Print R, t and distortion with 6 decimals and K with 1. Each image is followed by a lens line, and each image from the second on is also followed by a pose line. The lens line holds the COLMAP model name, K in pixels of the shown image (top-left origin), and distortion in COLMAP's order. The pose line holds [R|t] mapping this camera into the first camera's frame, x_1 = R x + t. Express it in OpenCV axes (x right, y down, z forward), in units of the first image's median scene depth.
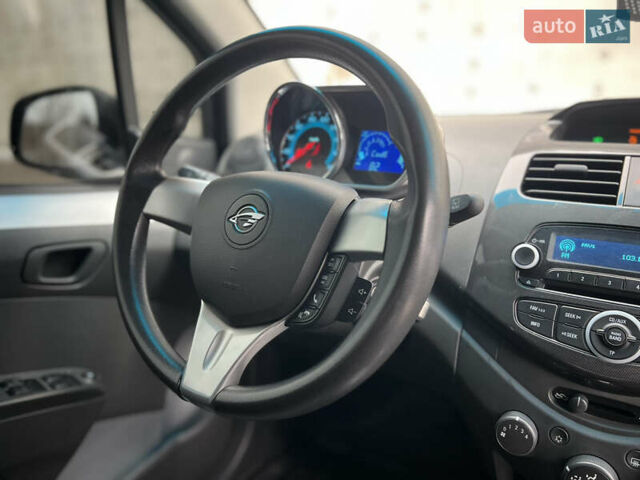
lens RADIAL K [[473.2, 0, 318.9], [0, 473.2, 245.5], [0, 0, 1]] dist [0.044845, -0.050596]
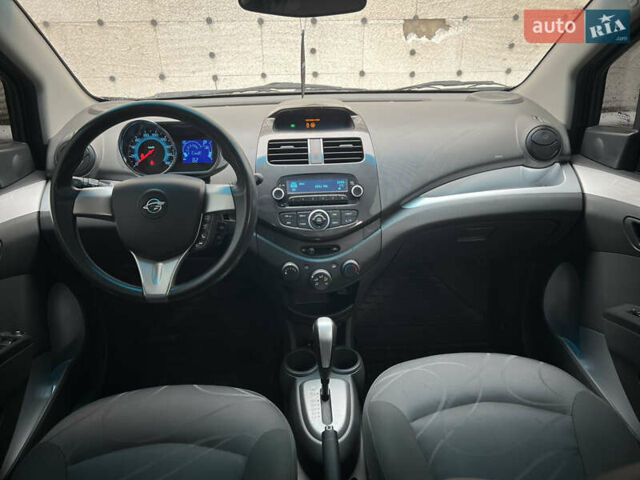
lens RADIAL K [[473.6, 0, 321.5], [0, 473.6, 242.8], [0, 0, 1]] dist [0.045635, -0.051141]
pose [[0.806437, -0.260504, 0.530846, -0.606095], [0.172418, 0.962311, 0.210309, -0.181017], [-0.565625, -0.078074, 0.820959, -0.889349]]
